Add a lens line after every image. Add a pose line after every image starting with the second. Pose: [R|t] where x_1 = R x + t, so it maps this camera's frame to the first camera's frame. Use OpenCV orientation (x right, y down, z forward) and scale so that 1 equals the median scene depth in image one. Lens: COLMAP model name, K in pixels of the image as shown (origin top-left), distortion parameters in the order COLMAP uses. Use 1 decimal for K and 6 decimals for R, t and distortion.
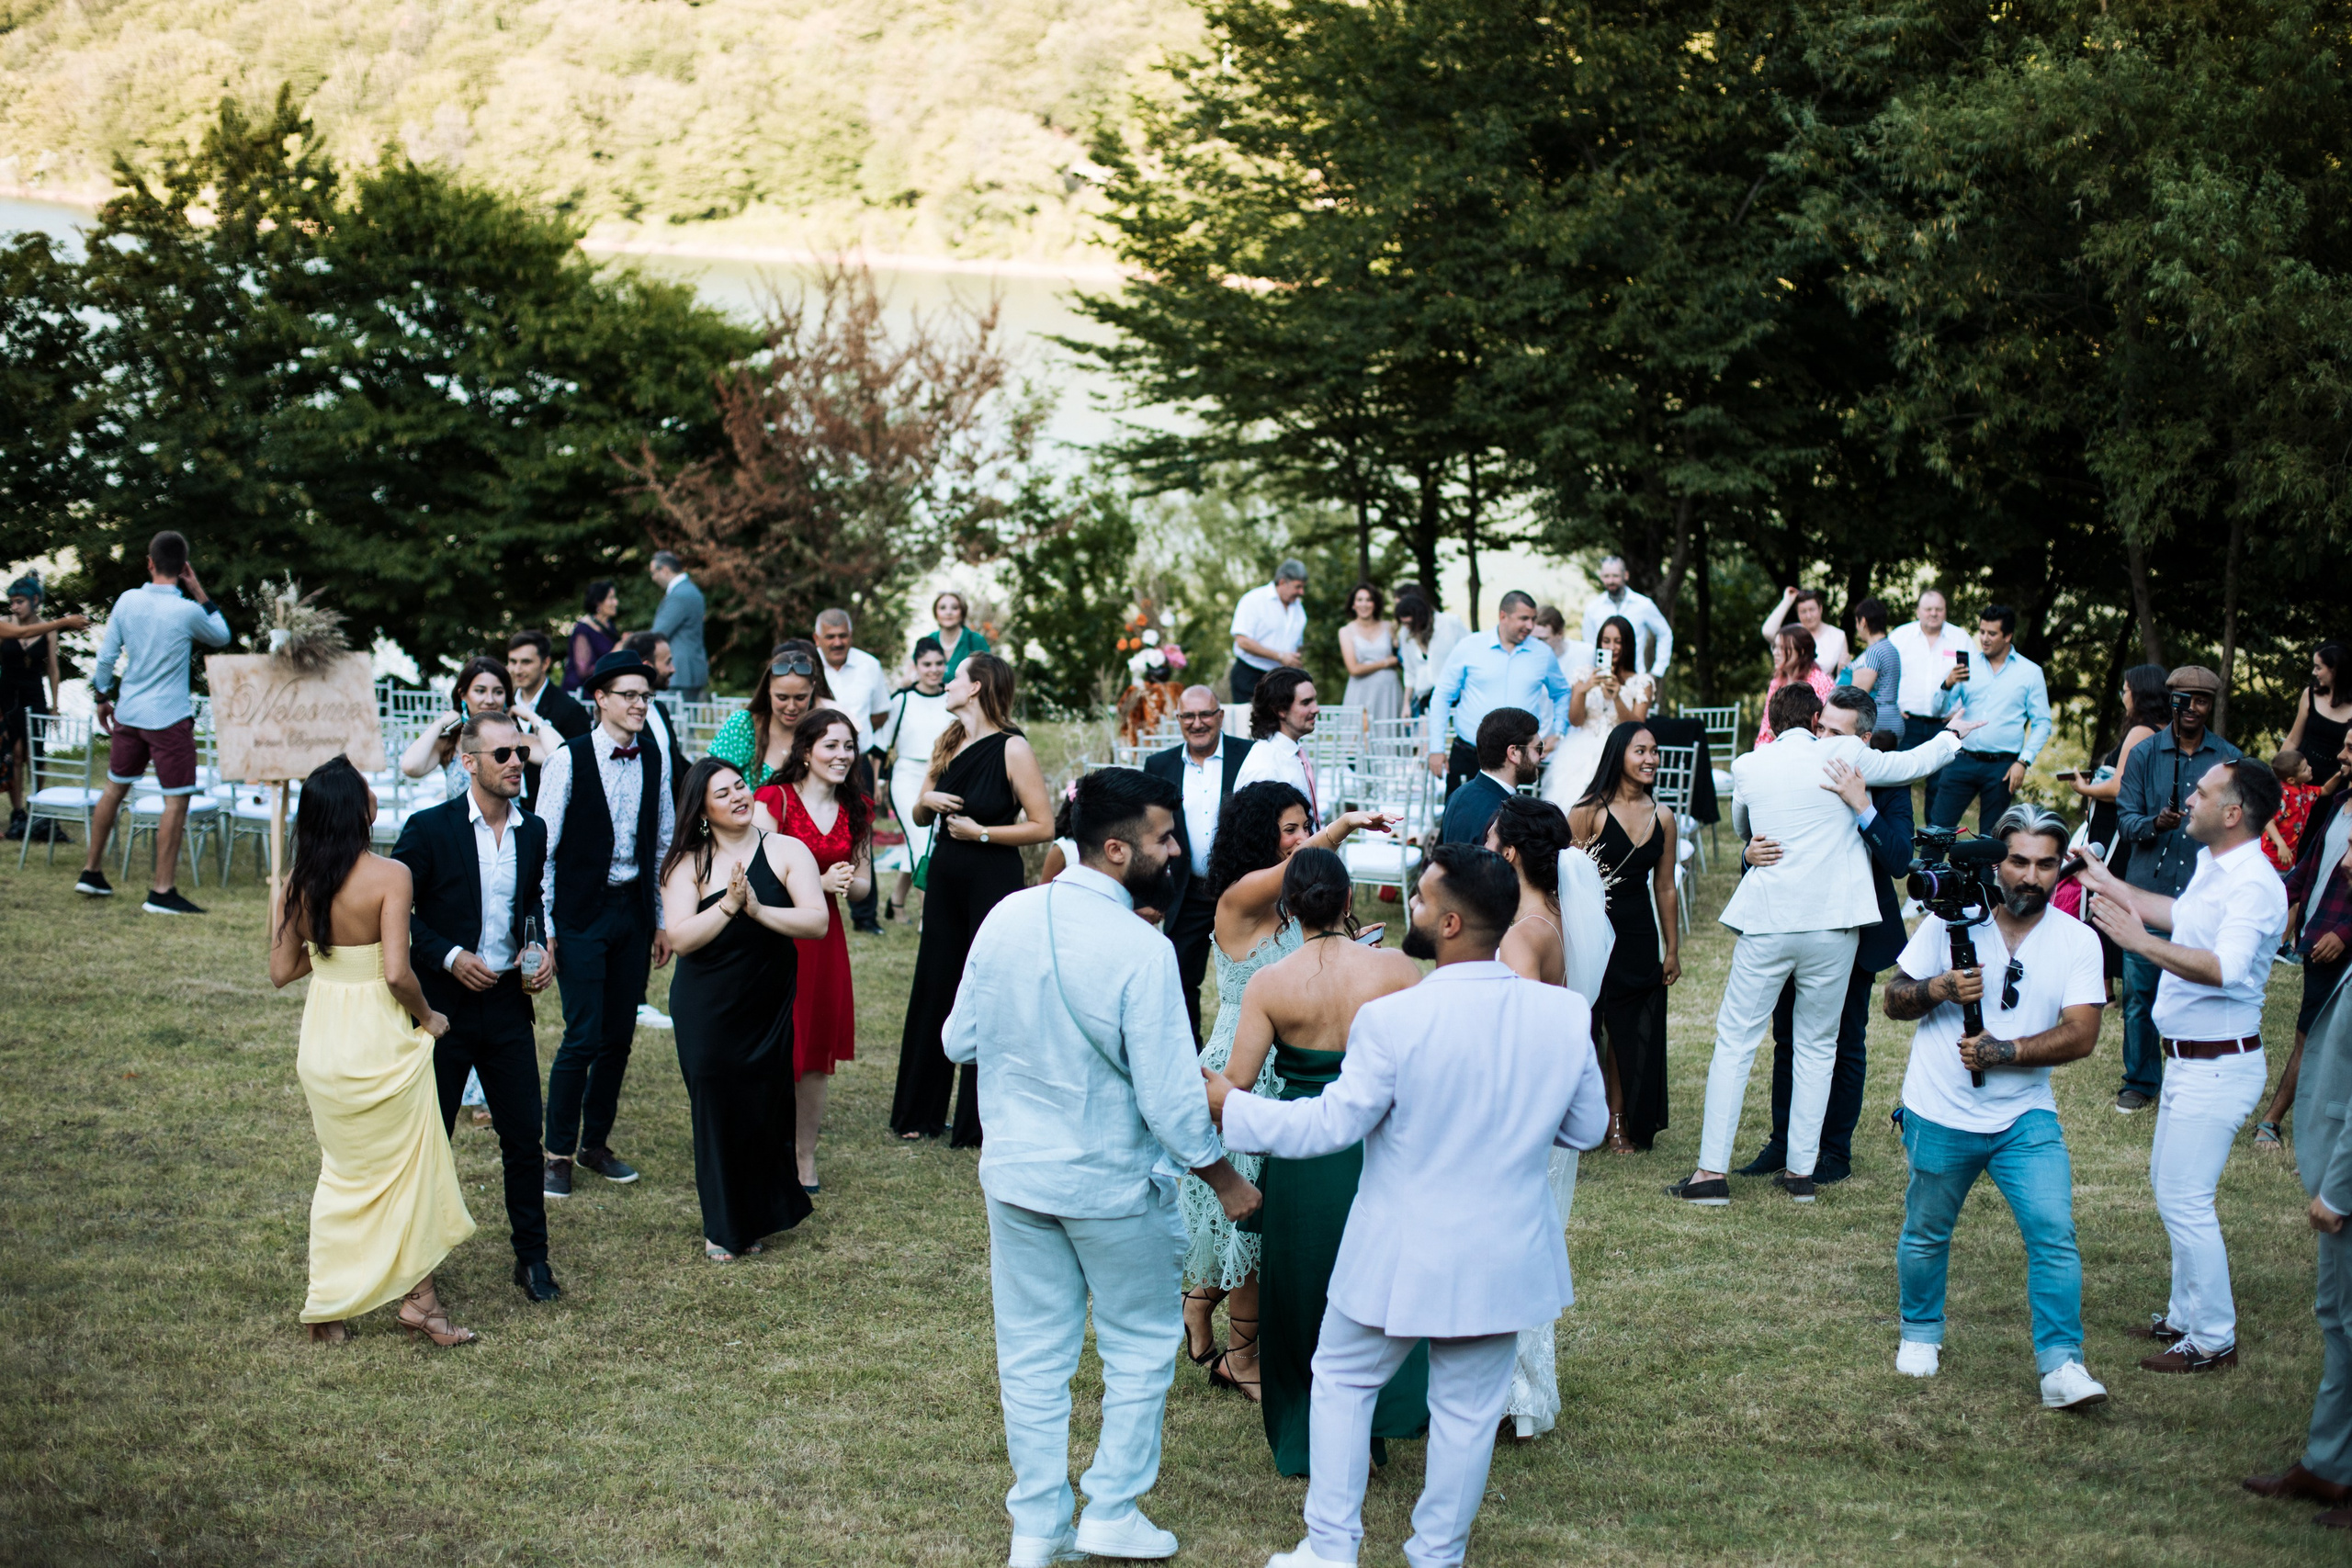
lens RADIAL K [[3575.2, 0, 1176.0], [0, 3575.2, 784.0], [0, 0, 1]] dist [-0.140264, 0.091626]
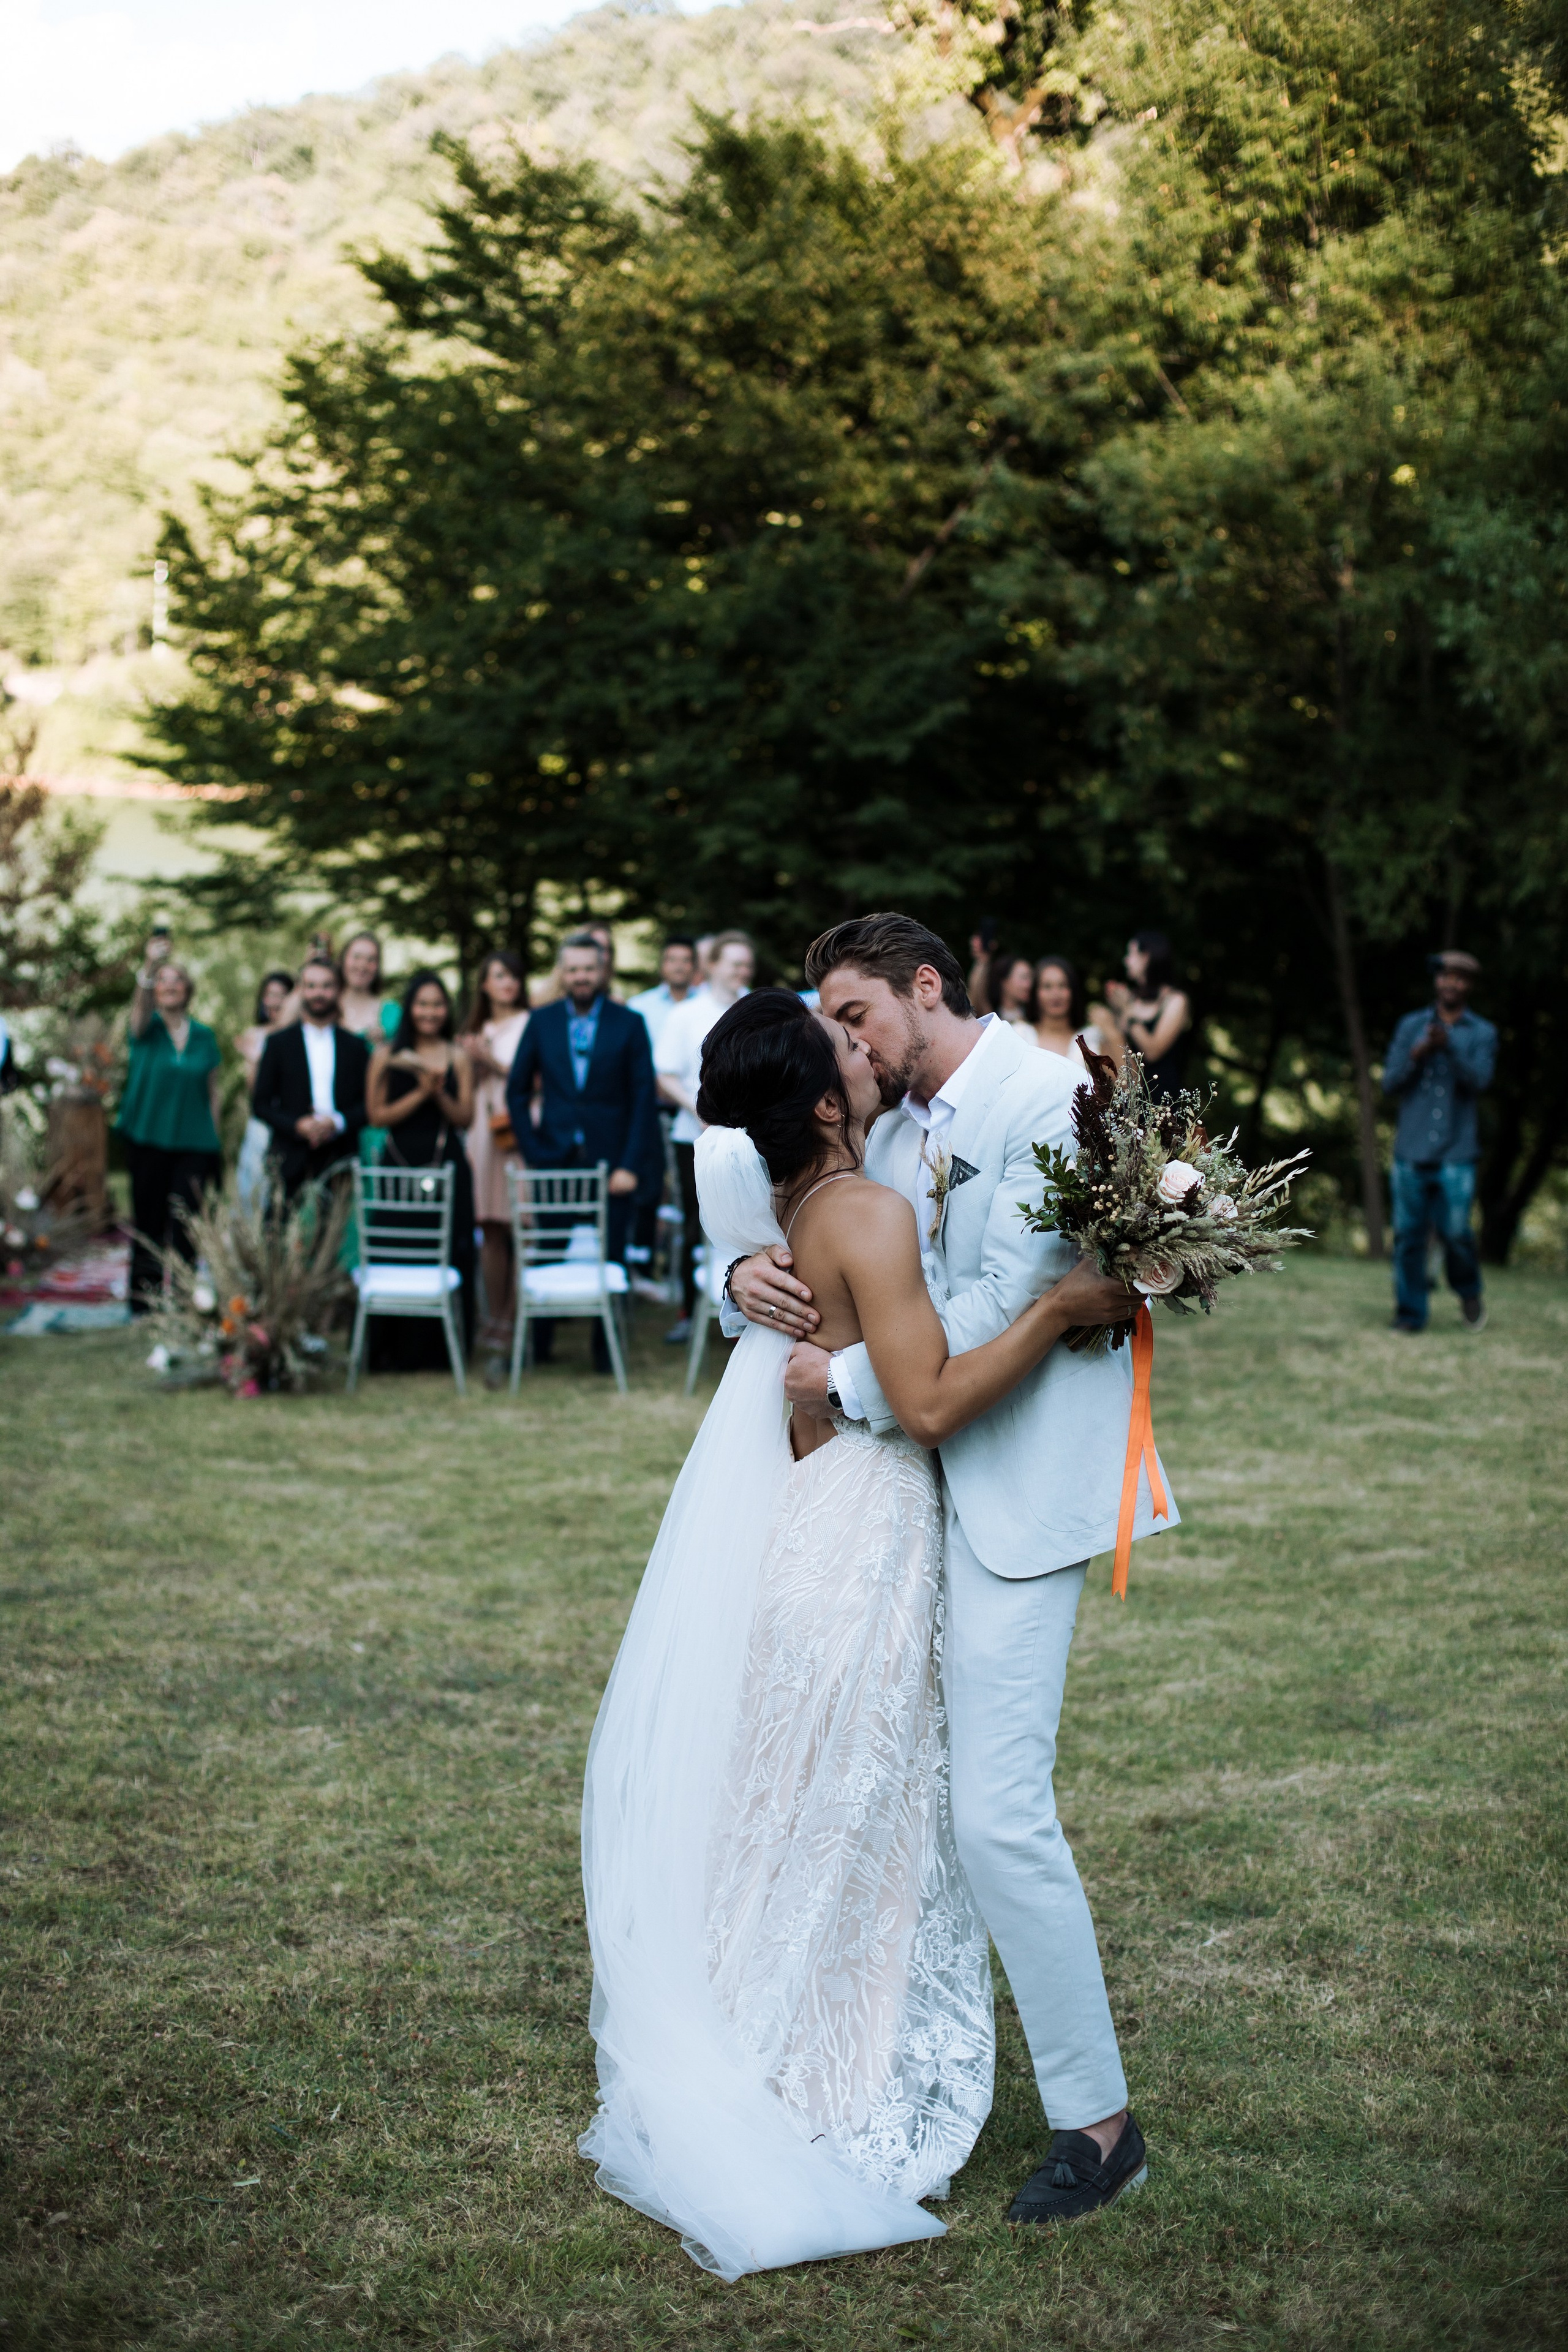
lens RADIAL K [[3397.6, 0, 784.0], [0, 3397.6, 1176.0], [0, 0, 1]] dist [-0.124026, -0.009311]
pose [[0.980103, -0.025256, 0.196875, -0.036017], [0.031189, 0.999146, -0.027095, 0.008221], [-0.196022, 0.032696, 0.980054, 0.135464]]
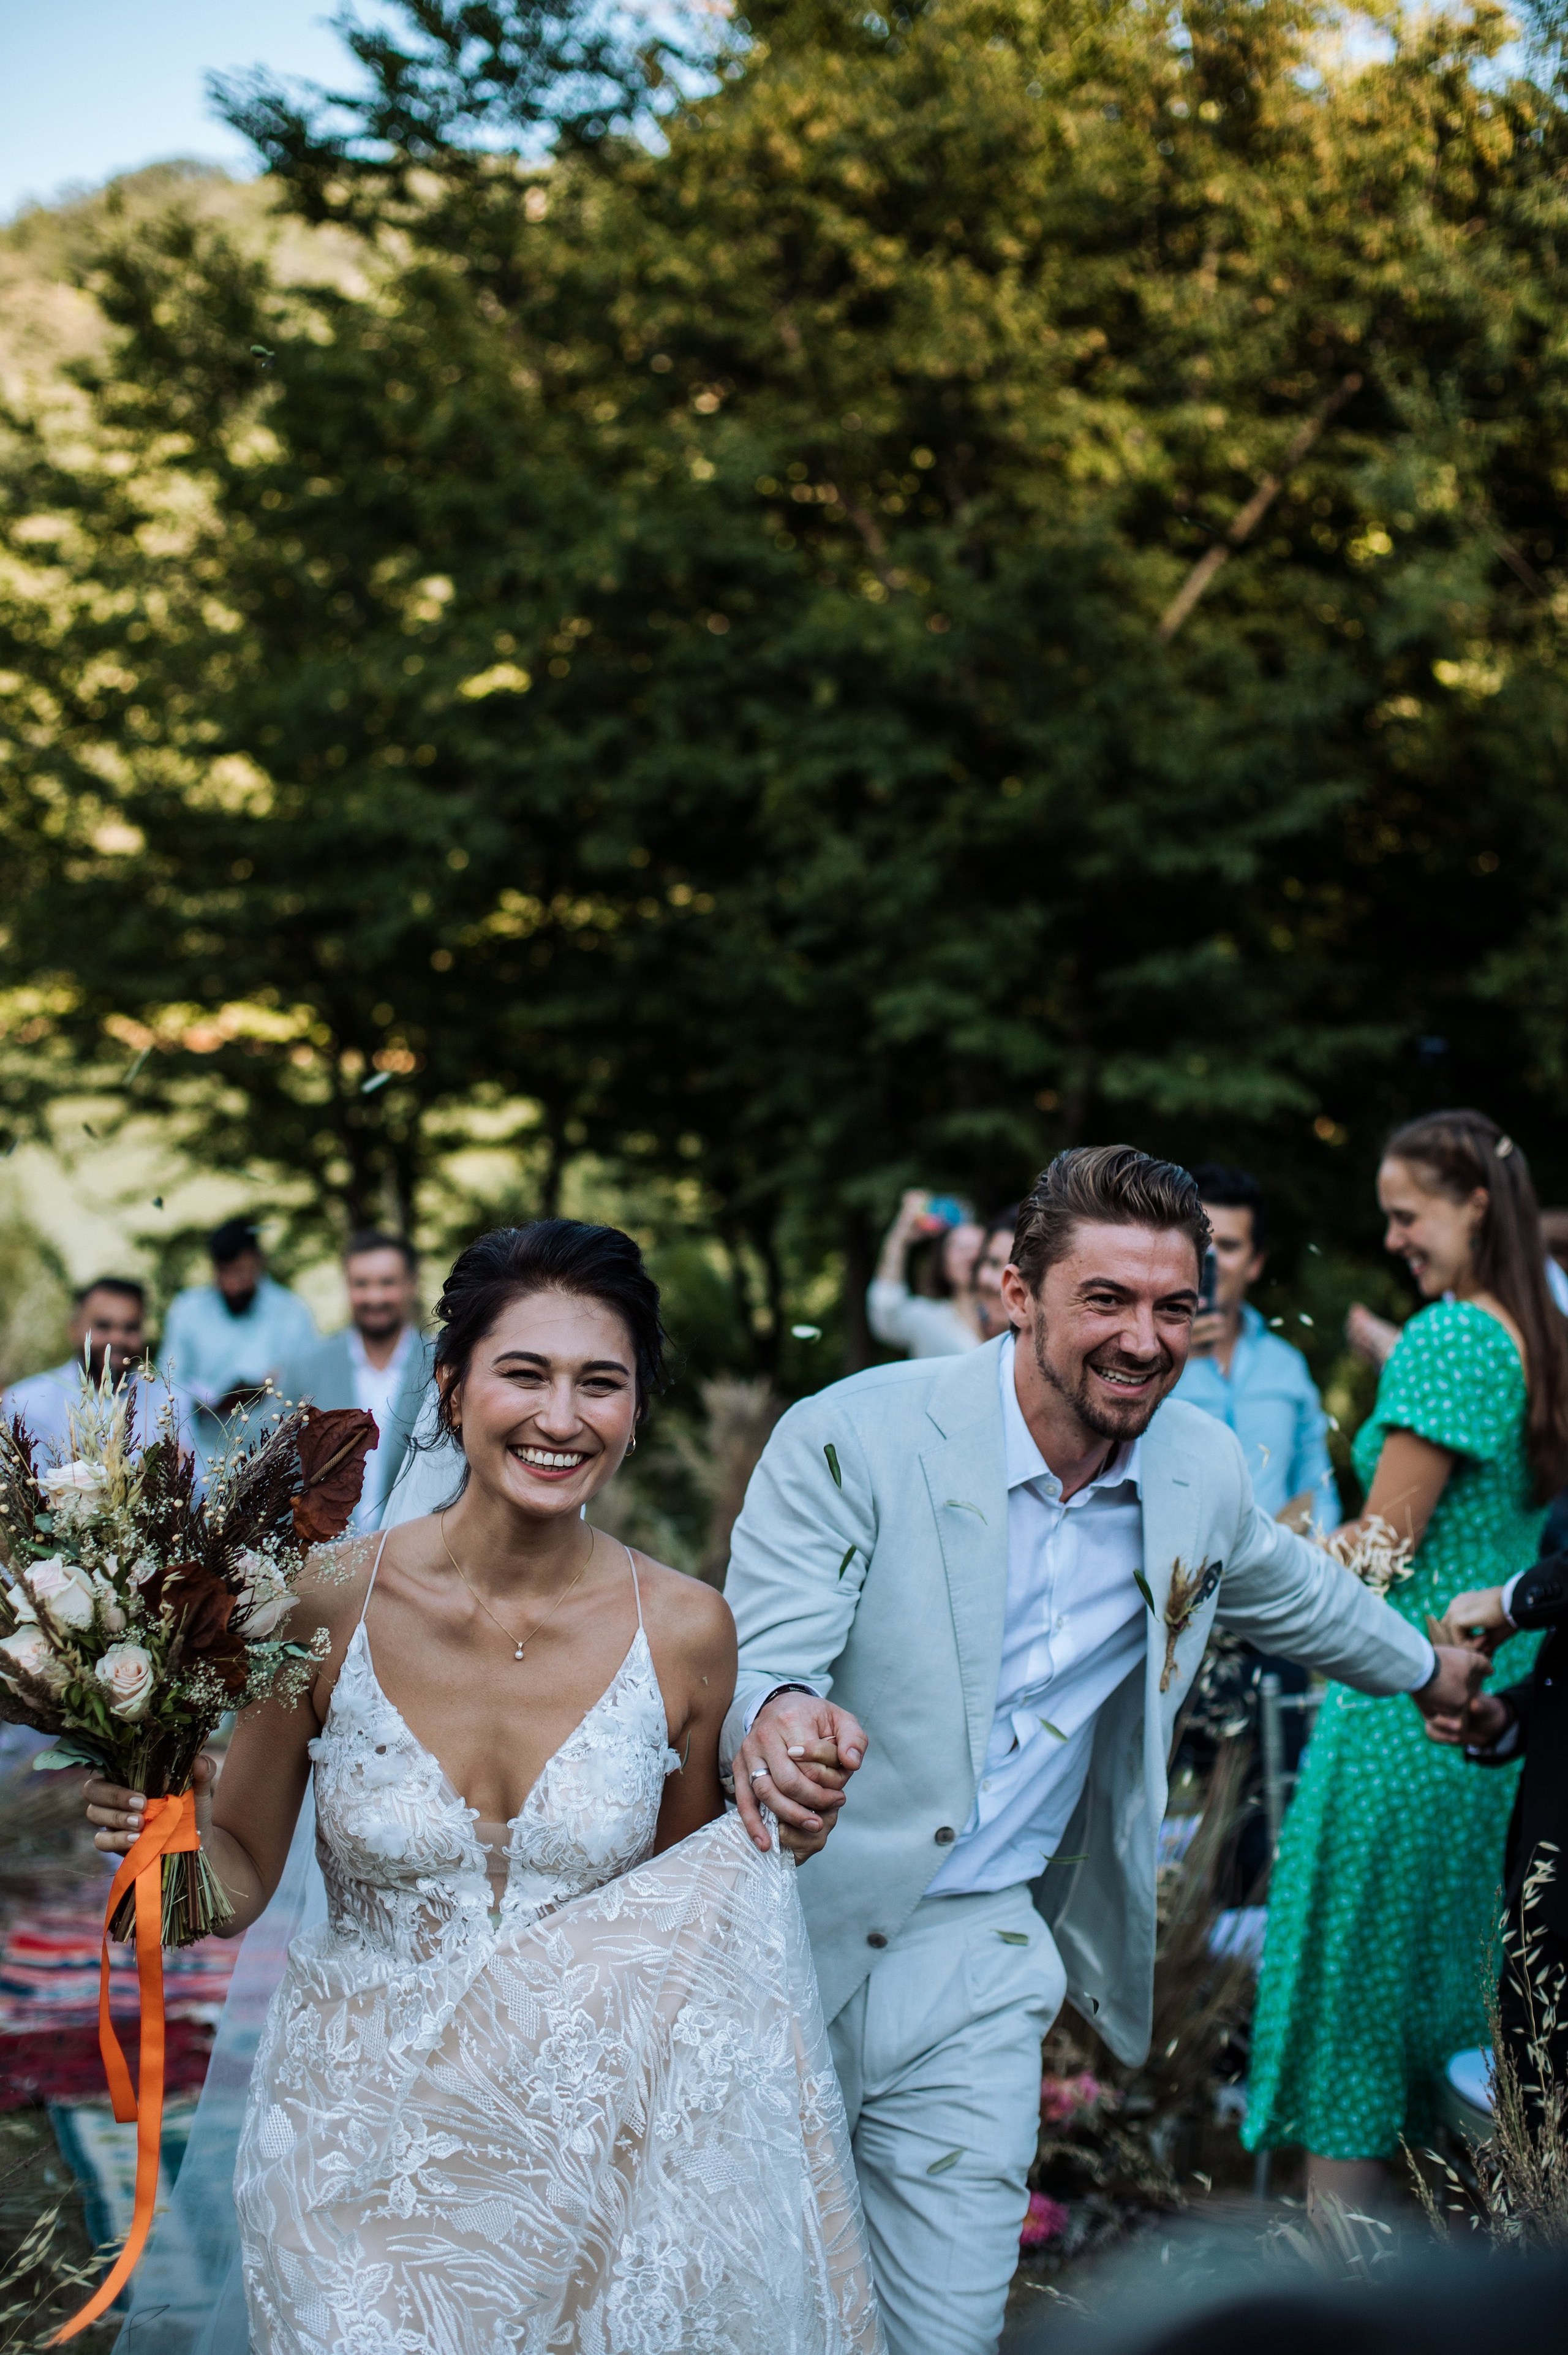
lens RADIAL K [[3591.8, 0, 784.0], [0, 3591.8, 1177.5], [0, 0, 1]] dist [-0.138236, 0.143550]
pose [[0.944884, 0.002058, 0.327399, -0.067461], [0.030755, 0.995000, -0.095016, -0.017569], [-0.325957, 0.099849, 0.940097, 0.404730]]
